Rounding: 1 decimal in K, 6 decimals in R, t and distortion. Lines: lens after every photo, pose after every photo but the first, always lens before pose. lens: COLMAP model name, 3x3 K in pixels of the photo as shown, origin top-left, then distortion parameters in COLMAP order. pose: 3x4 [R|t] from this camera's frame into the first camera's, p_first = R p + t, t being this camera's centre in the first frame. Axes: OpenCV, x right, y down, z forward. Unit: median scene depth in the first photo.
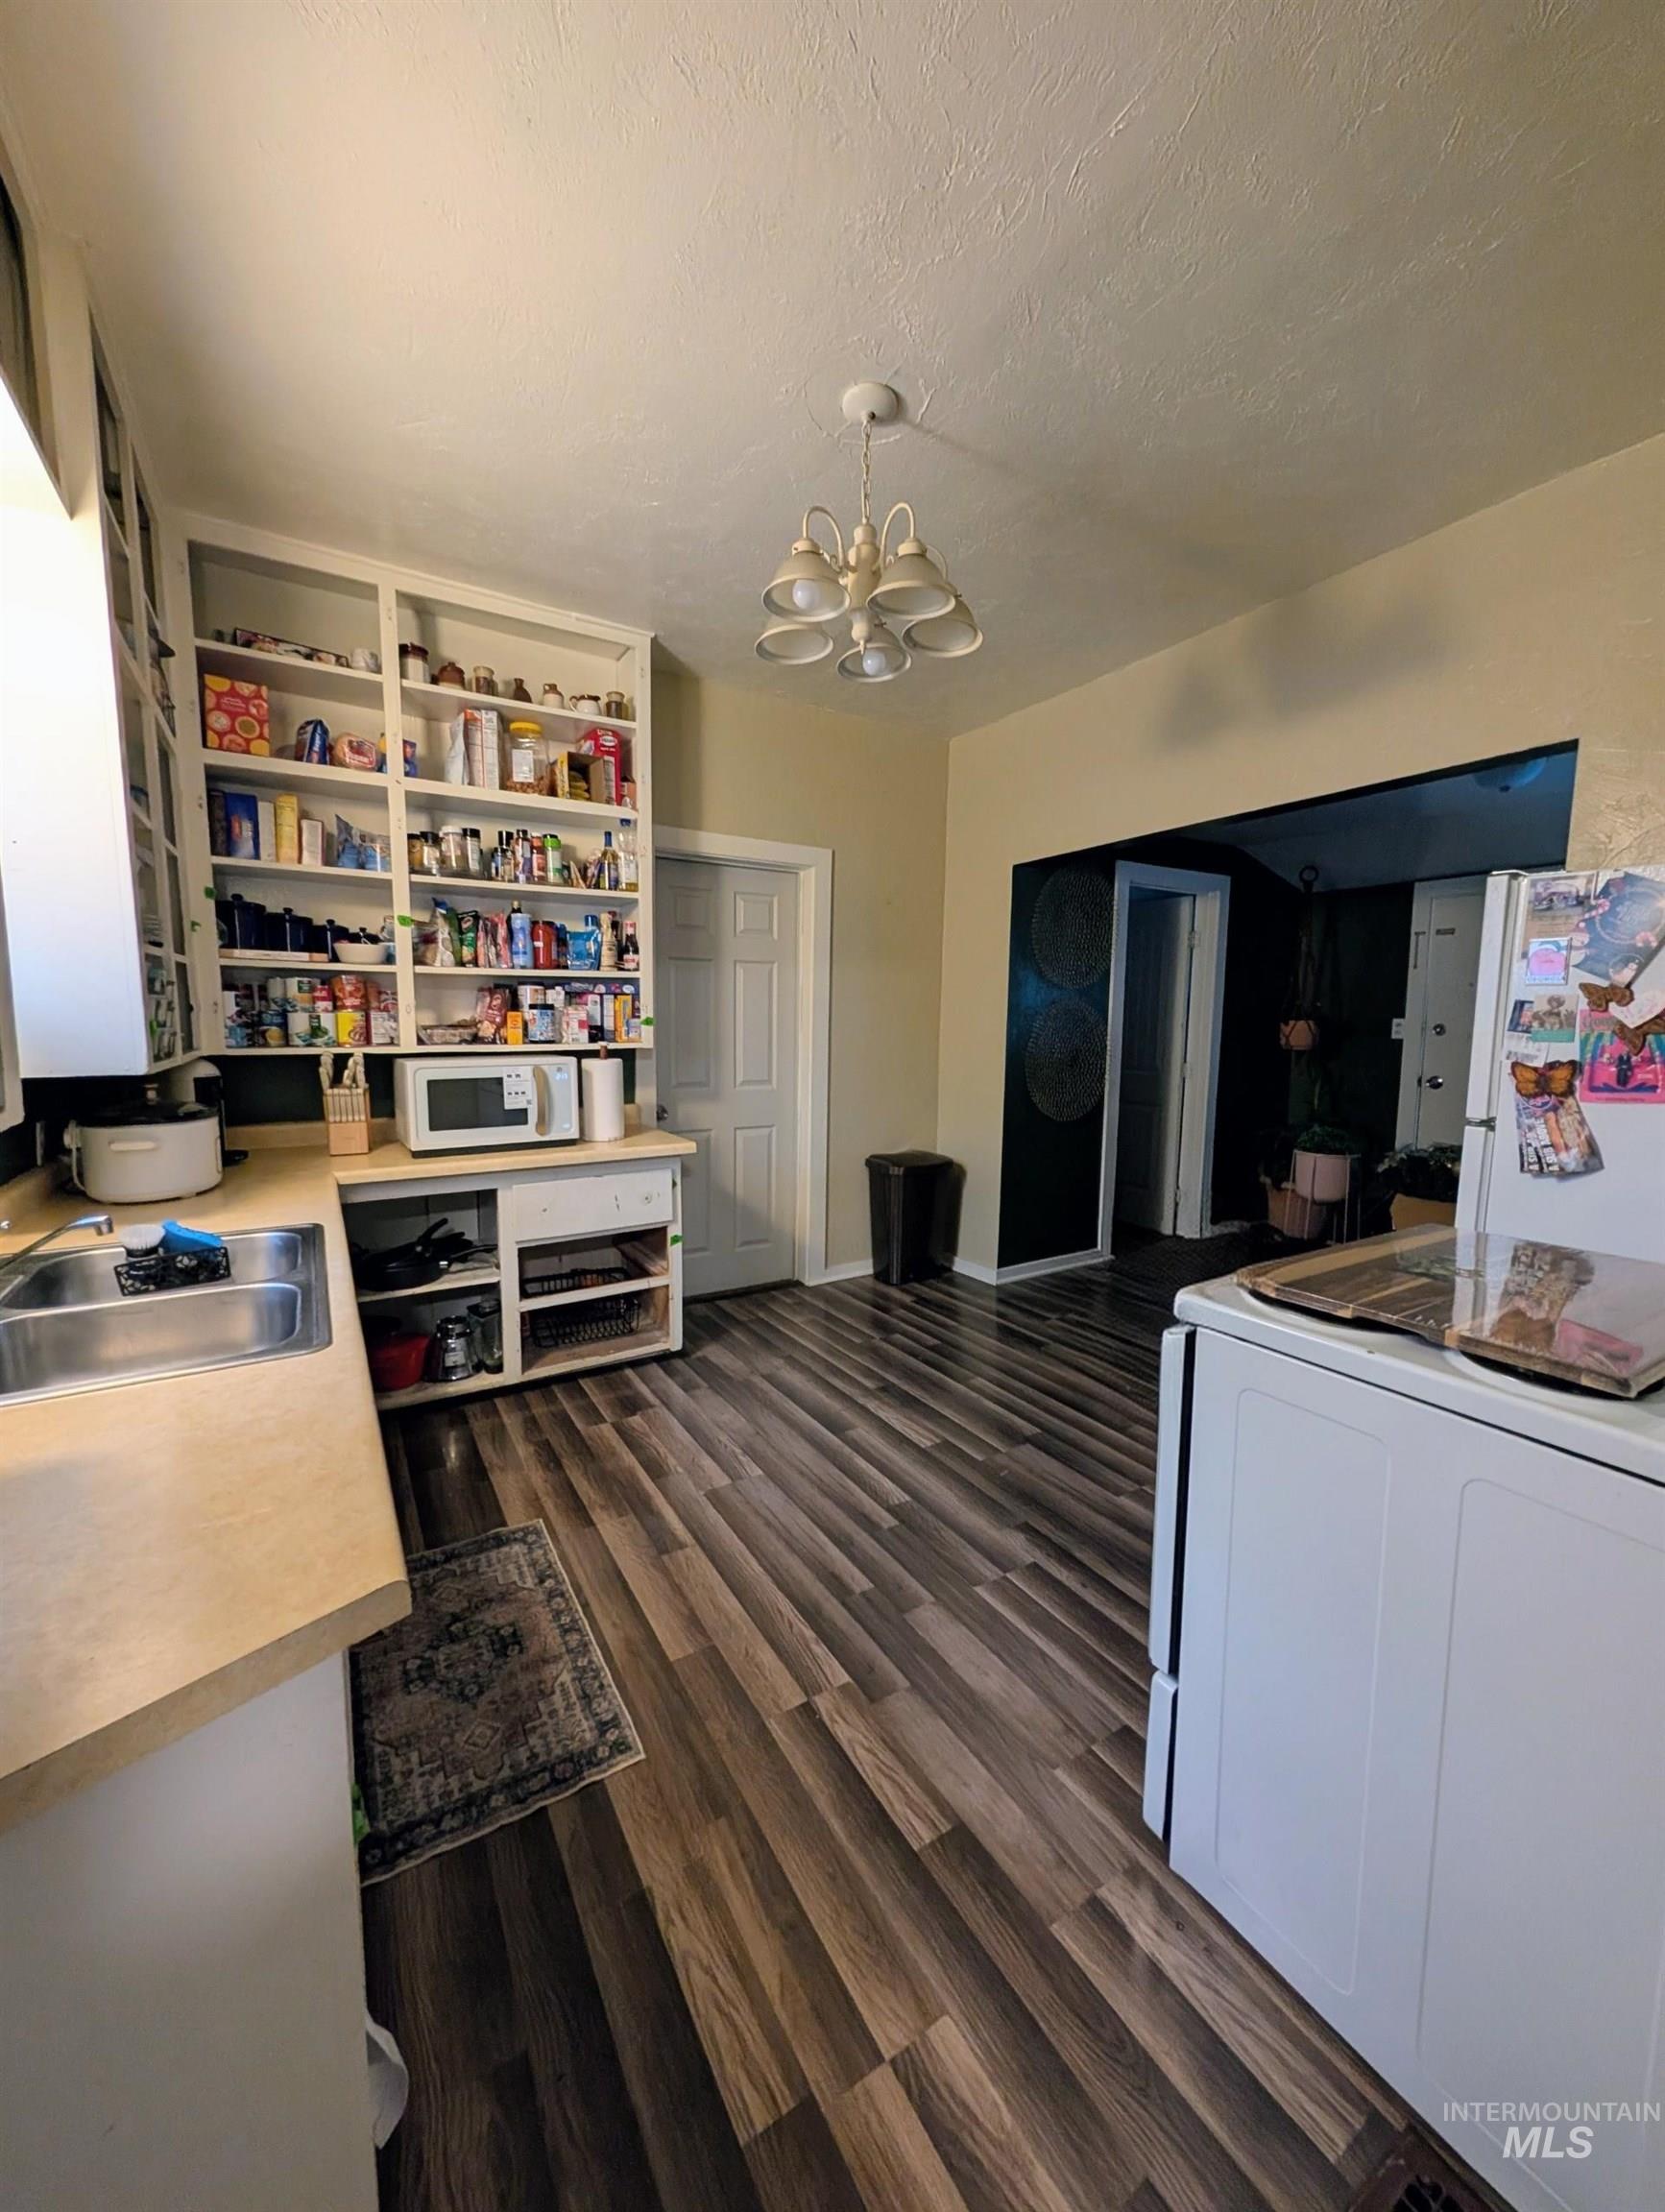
lens RADIAL K [[854.1, 0, 834.2], [0, 854.1, 1109.9], [0, 0, 1]] dist [-0.001538, -0.000119]
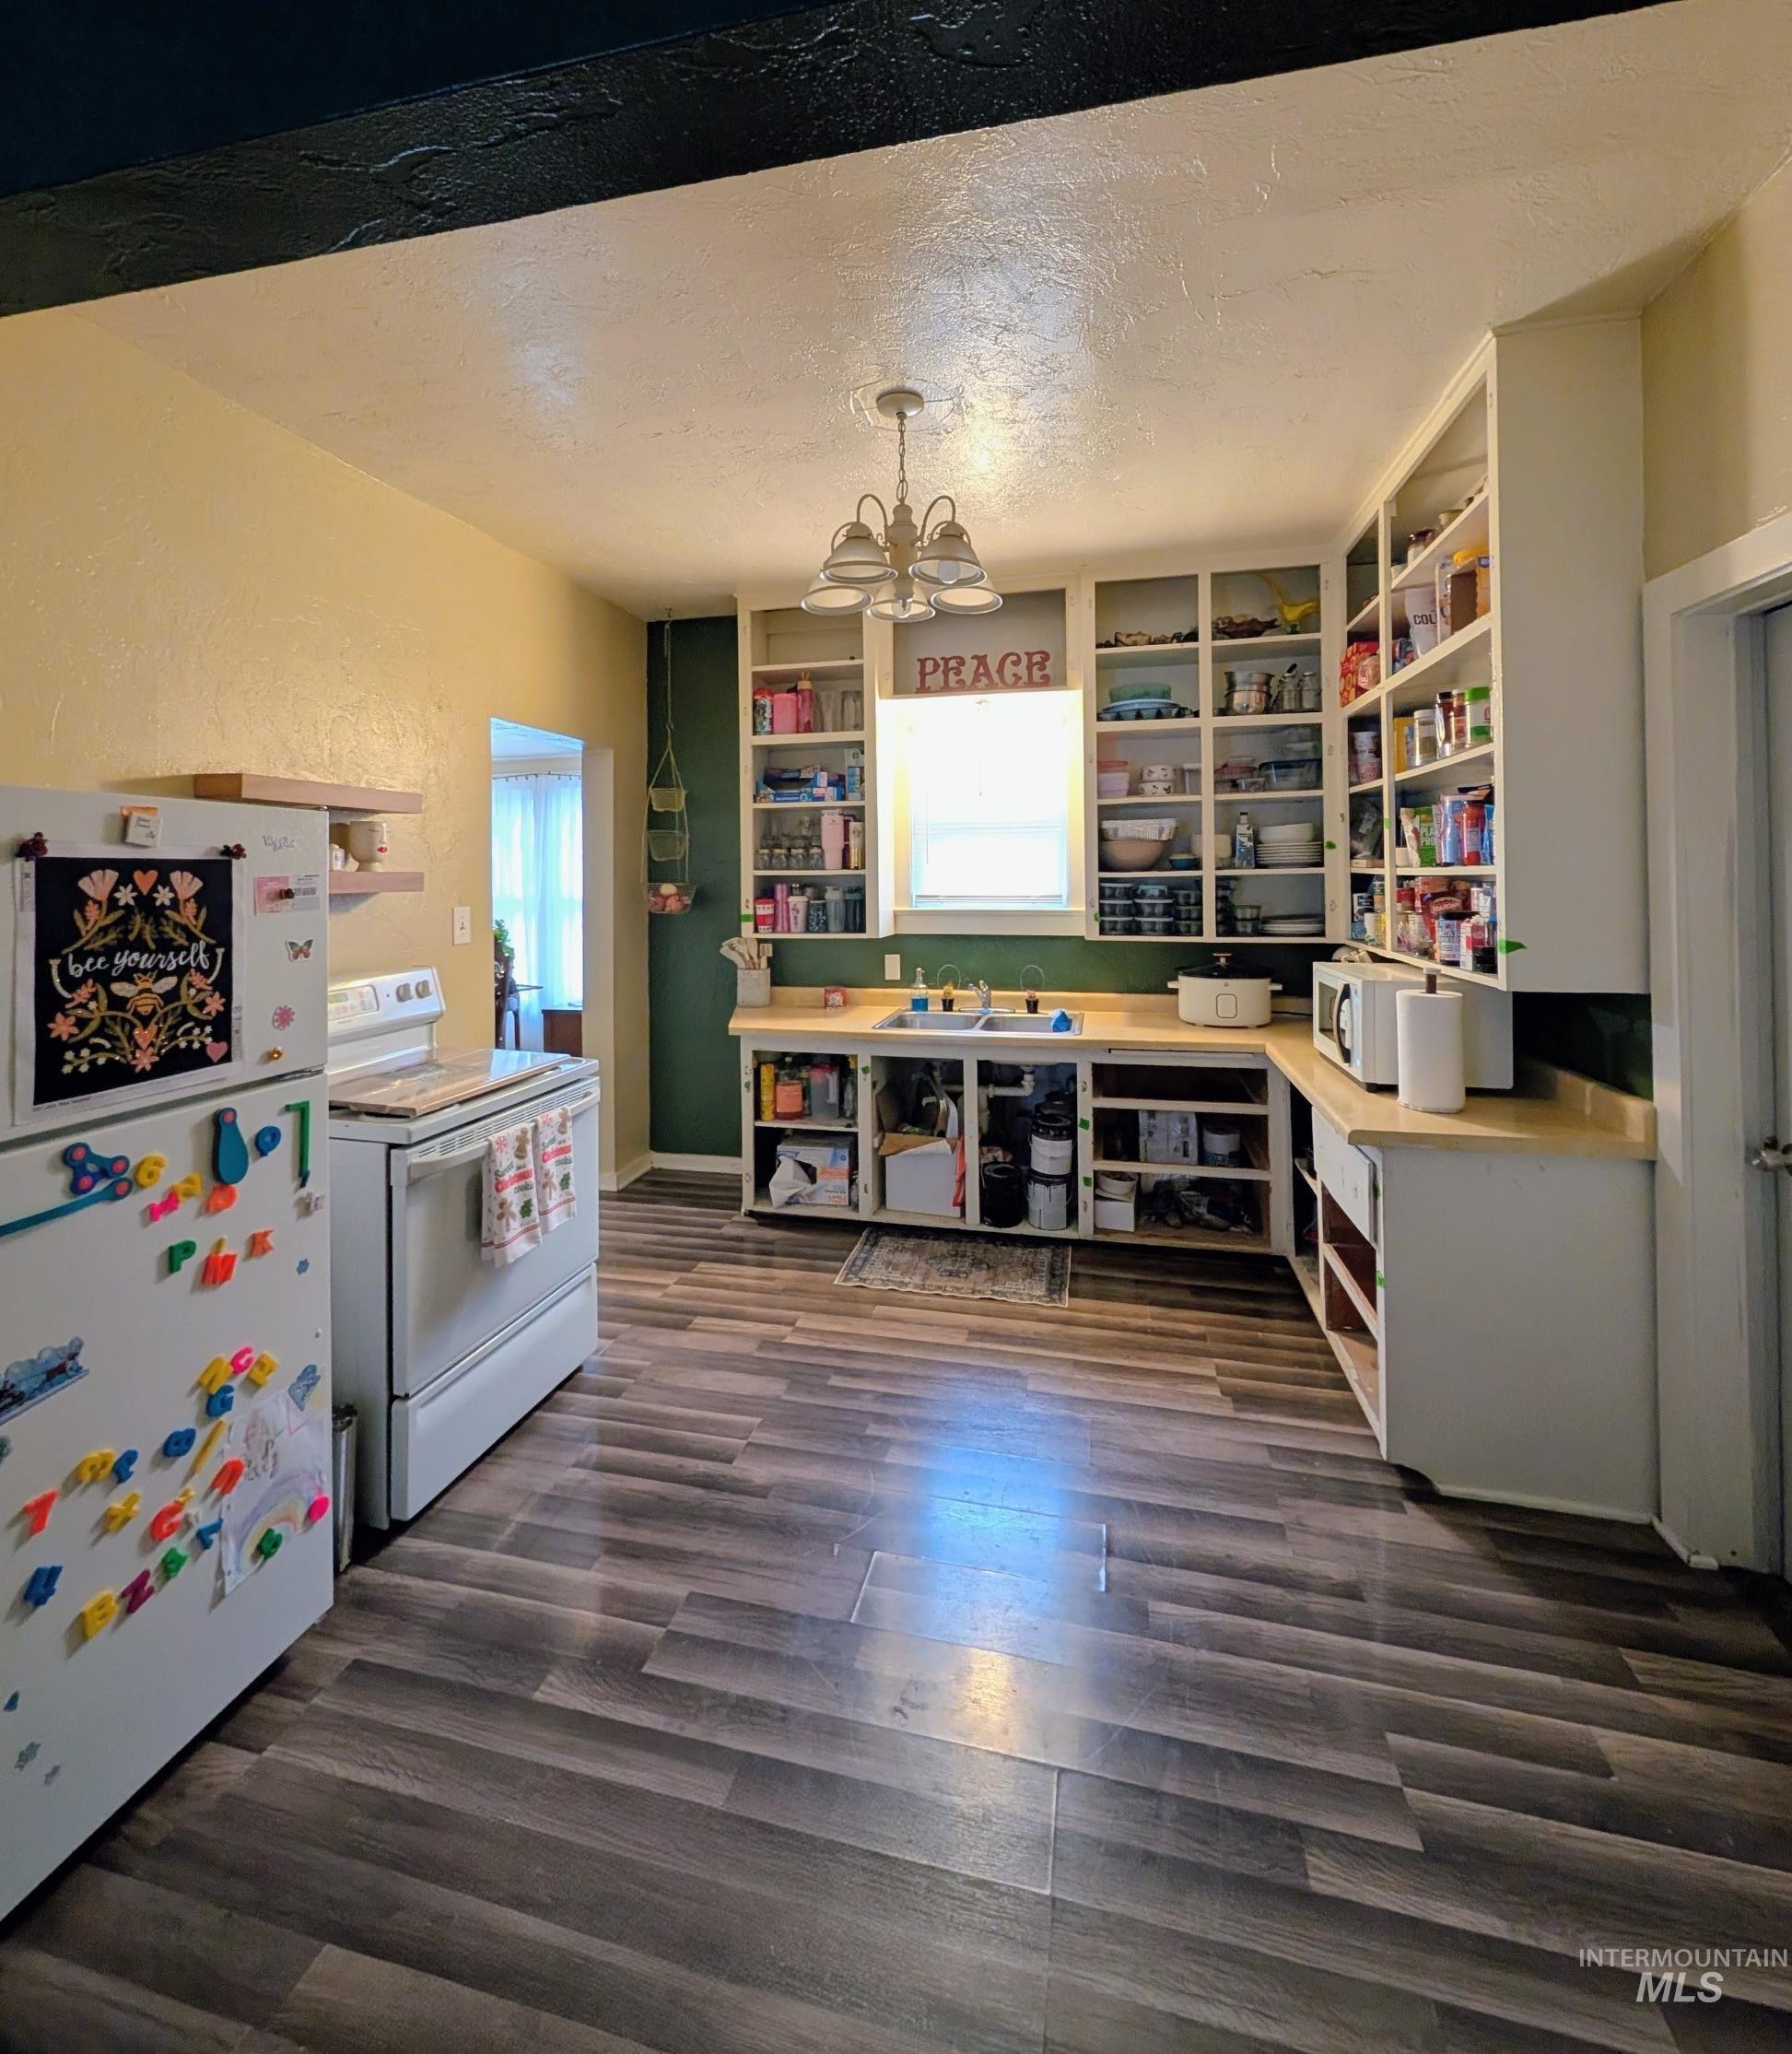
lens RADIAL K [[840.5, 0, 898.9], [0, 840.5, 1028.7], [0, 0, 1]] dist [0.001493, 0.000122]
pose [[-0.696318, 0.131801, -0.705528, 0.808353], [-0.073377, 0.964771, 0.252650, -0.280323], [0.713972, 0.227694, -0.662117, 1.844650]]
